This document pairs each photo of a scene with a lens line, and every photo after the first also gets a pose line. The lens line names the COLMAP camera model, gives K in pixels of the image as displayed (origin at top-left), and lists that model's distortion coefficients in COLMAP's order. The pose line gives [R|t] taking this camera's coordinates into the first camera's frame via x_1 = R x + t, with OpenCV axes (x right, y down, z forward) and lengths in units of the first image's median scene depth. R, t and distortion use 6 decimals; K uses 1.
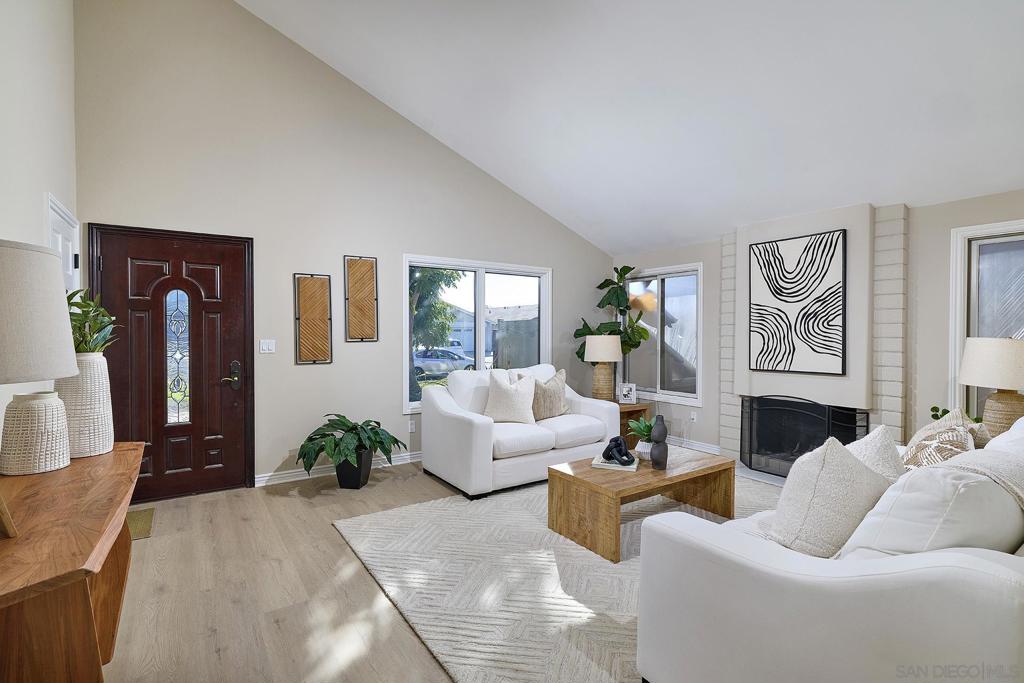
lens RADIAL K [[489.4, 0, 502.9], [0, 489.4, 337.6], [0, 0, 1]] dist [0.001105, 0.000513]
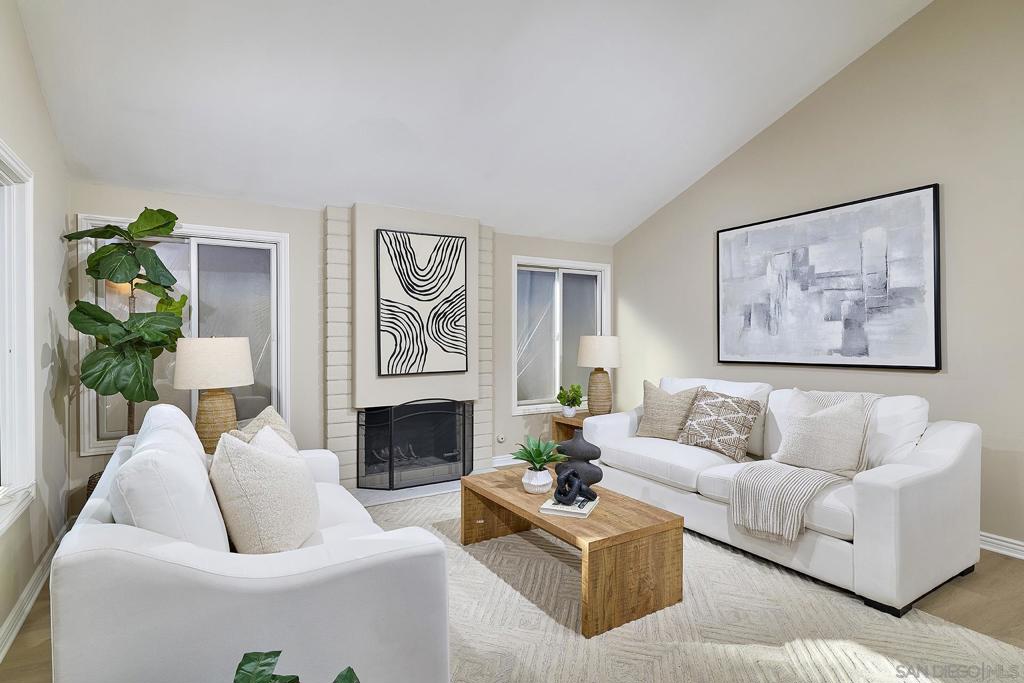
lens RADIAL K [[533.1, 0, 513.6], [0, 533.1, 336.4], [0, 0, 1]] dist [0.002372, -0.002403]
pose [[0.019153, -0.009163, 0.999775, -0.452027], [0.008708, 0.999922, 0.008998, -0.010337], [-0.999779, 0.008533, 0.019232, 0.808341]]
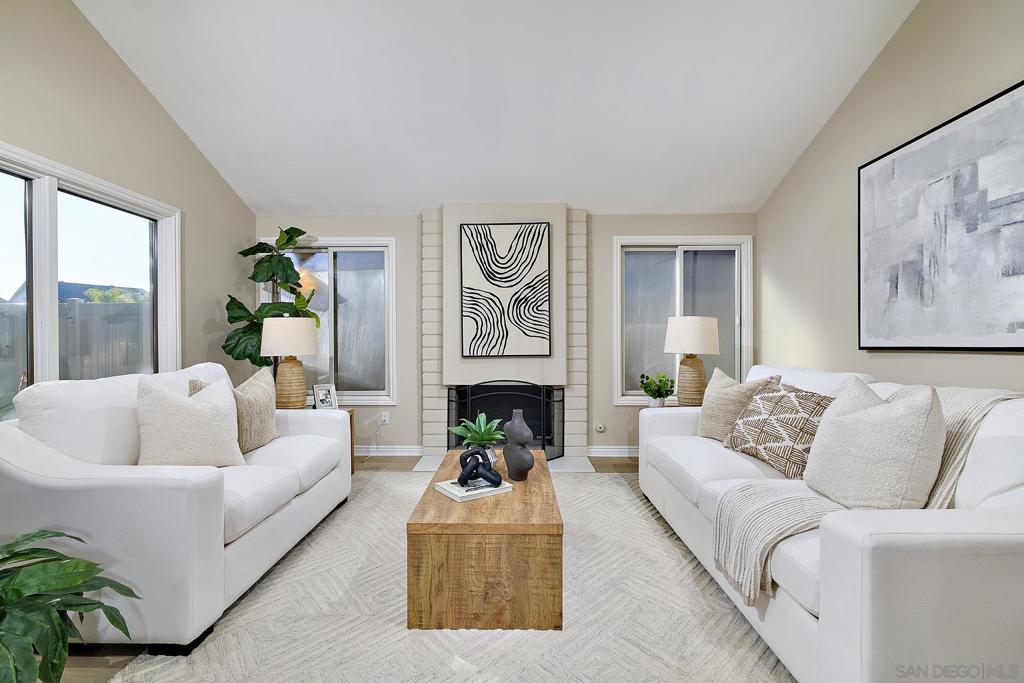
lens RADIAL K [[489.4, 0, 510.6], [0, 489.4, 338.3], [0, 0, 1]] dist [0.001105, 0.000513]
pose [[0.563711, -0.006563, 0.825946, -0.237408], [0.013355, 0.999910, -0.001170, 0.034453], [-0.825864, 0.011690, 0.563748, 0.424031]]
